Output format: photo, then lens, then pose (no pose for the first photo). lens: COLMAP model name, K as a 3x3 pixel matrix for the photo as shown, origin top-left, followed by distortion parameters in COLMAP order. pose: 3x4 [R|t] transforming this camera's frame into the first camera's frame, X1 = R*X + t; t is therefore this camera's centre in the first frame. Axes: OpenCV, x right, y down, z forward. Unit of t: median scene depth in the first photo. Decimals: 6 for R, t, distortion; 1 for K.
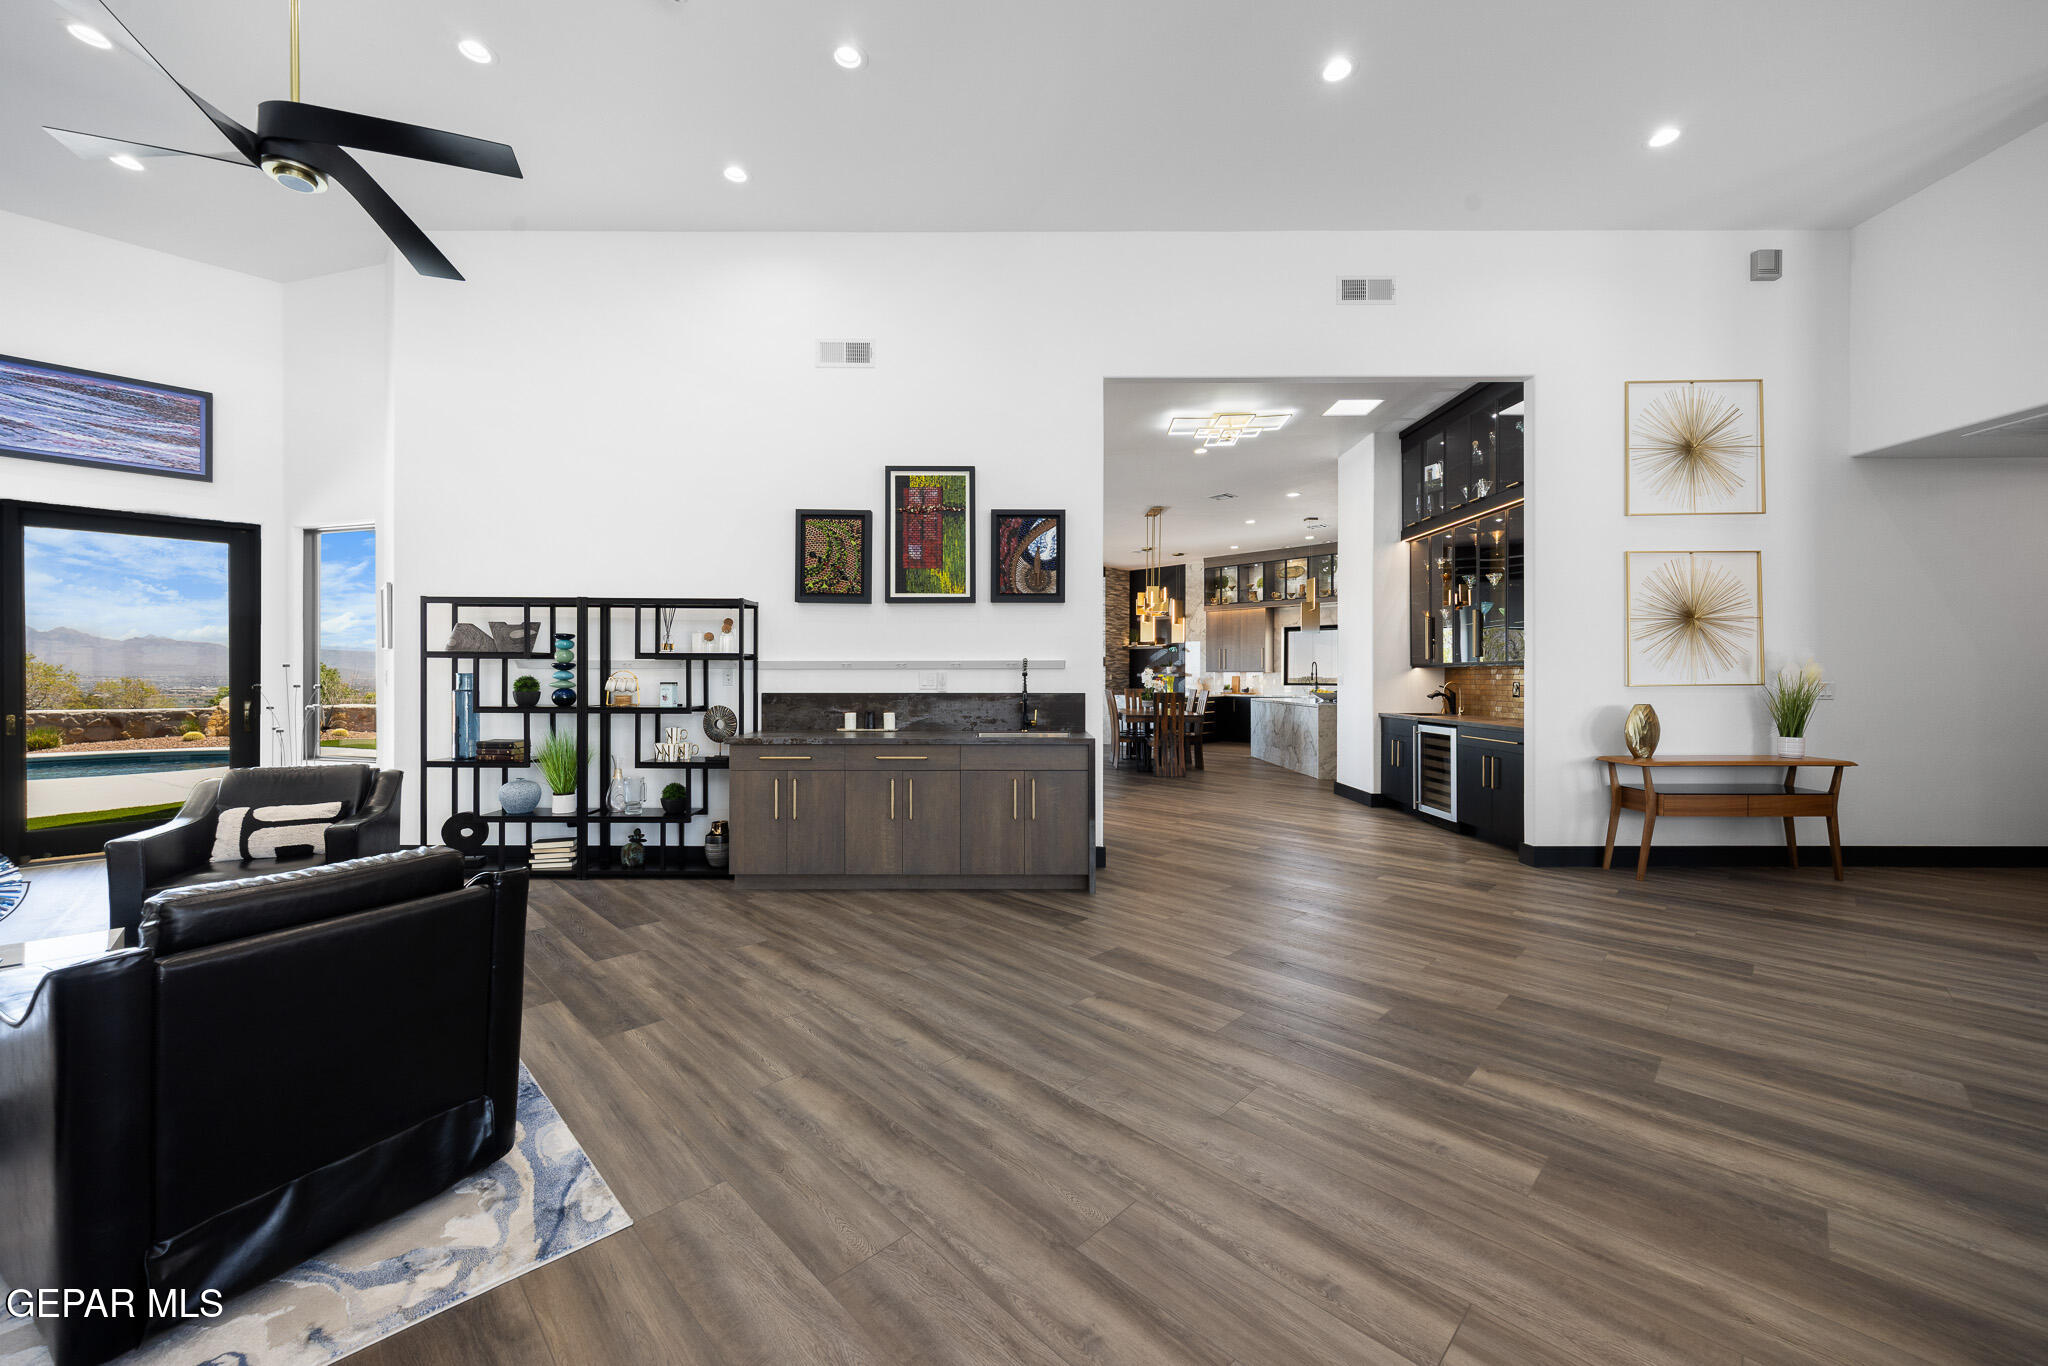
lens RADIAL K [[763.2, 0, 1029.8], [0, 763.2, 675.2], [0, 0, 1]] dist [-0.001608, 0.000290]
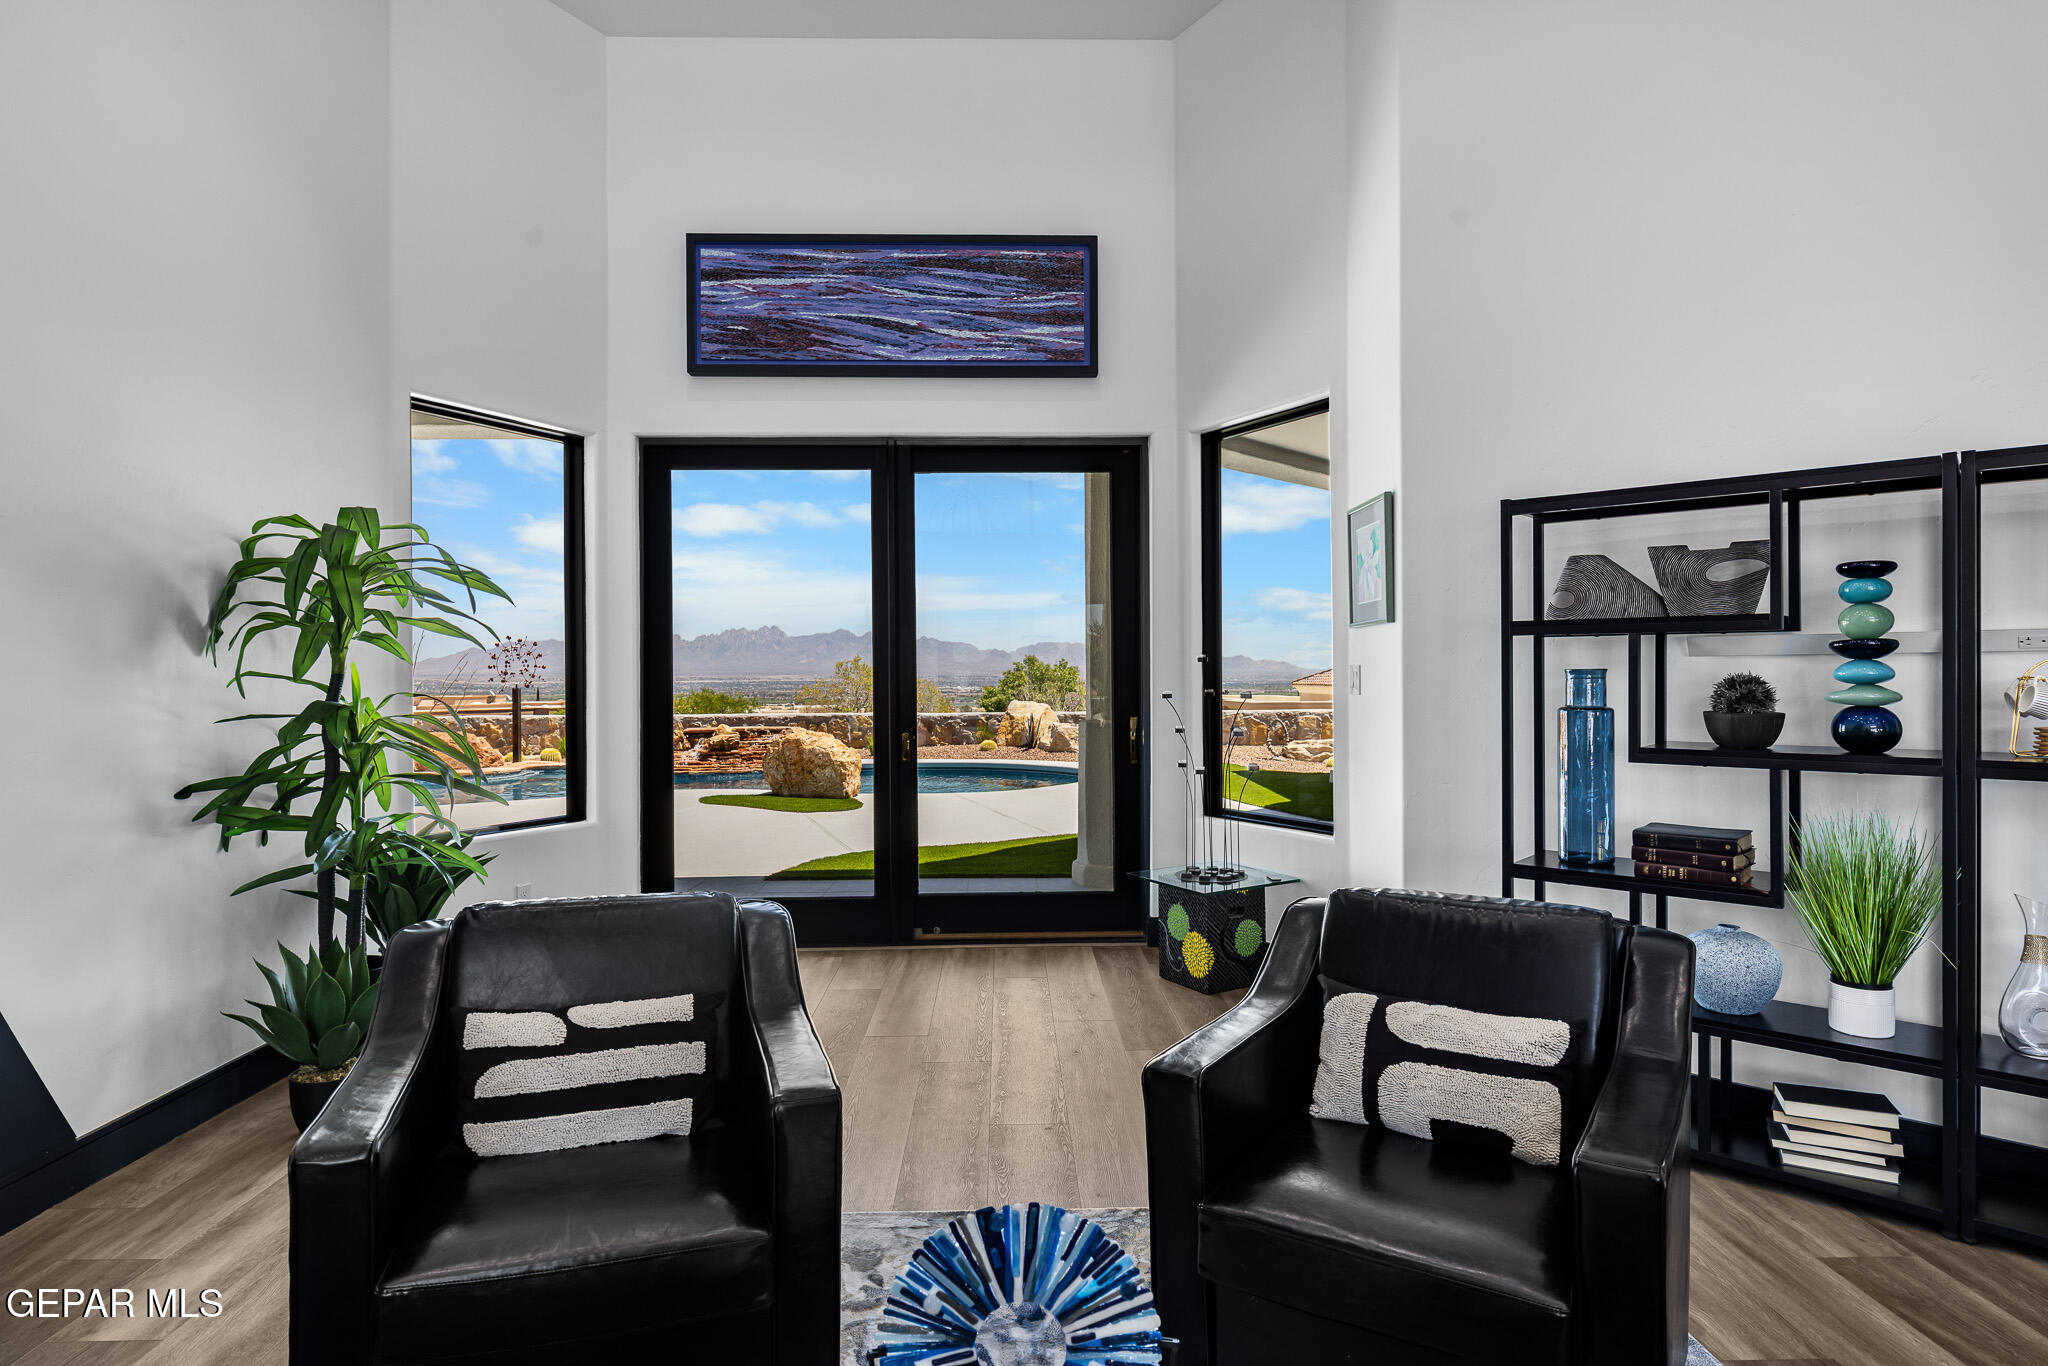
lens RADIAL K [[1108.7, 0, 1030.5], [0, 1108.7, 692.3], [0, 0, 1]] dist [0.001348, -0.004266]
pose [[0.726595, 0.004305, -0.687052, -0.526146], [0.009336, 0.999826, 0.016138, -0.002646], [0.687002, -0.018140, 0.726429, 0.311261]]
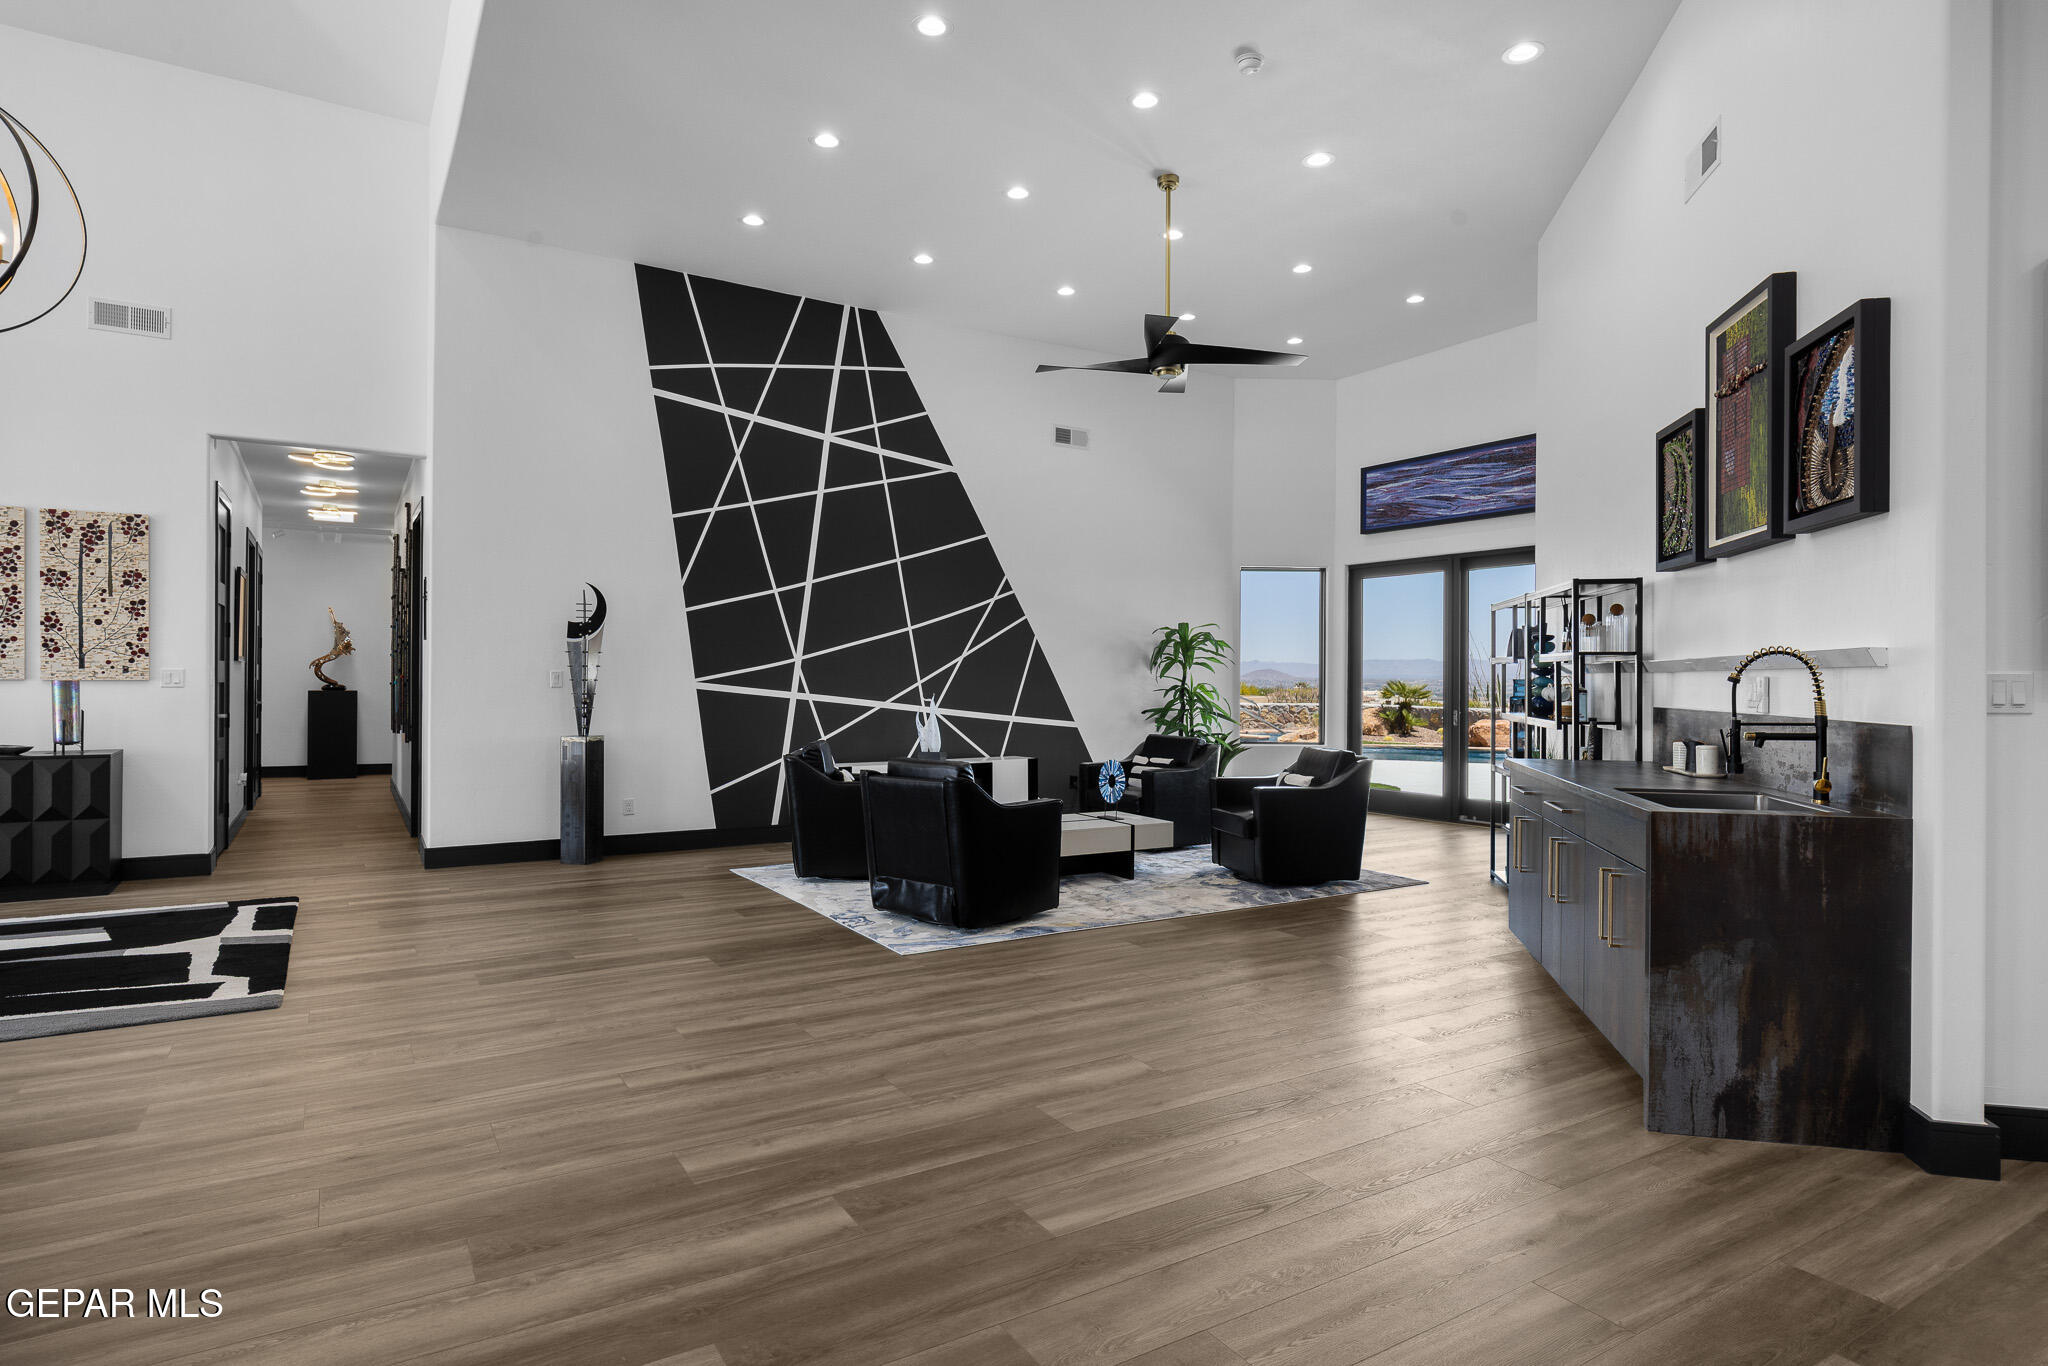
lens RADIAL K [[1108.7, 0, 1024.9], [0, 1108.7, 678.8], [0, 0, 1]] dist [0.001348, -0.004266]
pose [[-0.227330, -0.002002, -0.973816, 0.789799], [-0.003901, 0.999992, -0.001145, 0.001924], [0.973810, 0.003539, -0.227336, 0.700275]]
